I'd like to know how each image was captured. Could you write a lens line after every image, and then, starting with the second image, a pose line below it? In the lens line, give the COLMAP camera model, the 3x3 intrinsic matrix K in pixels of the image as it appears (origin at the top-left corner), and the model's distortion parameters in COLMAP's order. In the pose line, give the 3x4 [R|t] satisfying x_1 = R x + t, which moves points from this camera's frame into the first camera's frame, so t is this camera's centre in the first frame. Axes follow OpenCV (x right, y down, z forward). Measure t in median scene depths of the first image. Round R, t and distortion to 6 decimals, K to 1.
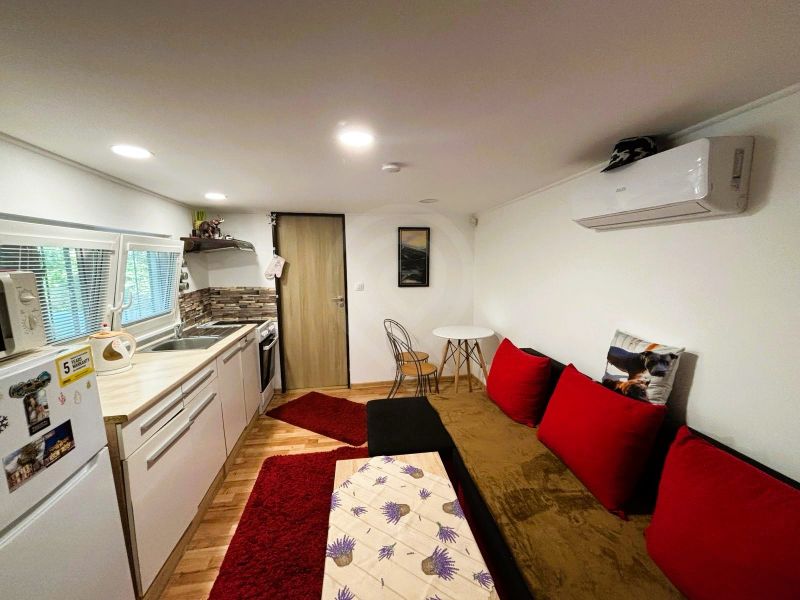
lens RADIAL K [[320.3, 0, 398.1], [0, 320.3, 300.8], [0, 0, 1]] dist [0.000503, -0.000669]
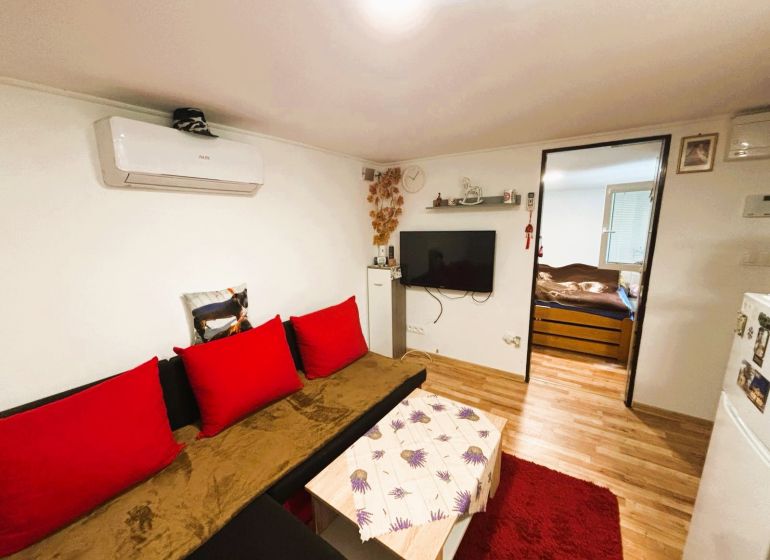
lens RADIAL K [[309.4, 0, 385.0], [0, 309.4, 280.0], [0, 0, 1]] dist [0.001007, 0.000056]
pose [[-0.726705, -0.108054, 0.678398, -0.372252], [0.111908, 0.955738, 0.272105, -0.125171], [-0.677773, 0.273659, -0.682448, 1.050830]]
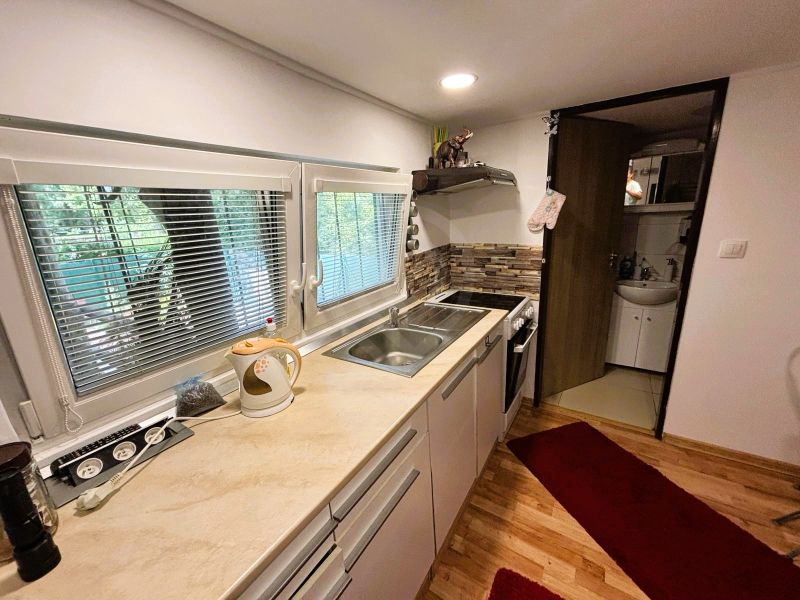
lens RADIAL K [[319.2, 0, 401.2], [0, 319.2, 301.5], [0, 0, 1]] dist [0.001816, 0.000507]
pose [[0.740927, 0.150030, -0.654612, -0.209991], [-0.037018, 0.982369, 0.183249, -0.048998], [0.670564, -0.111542, 0.733418, 0.451093]]
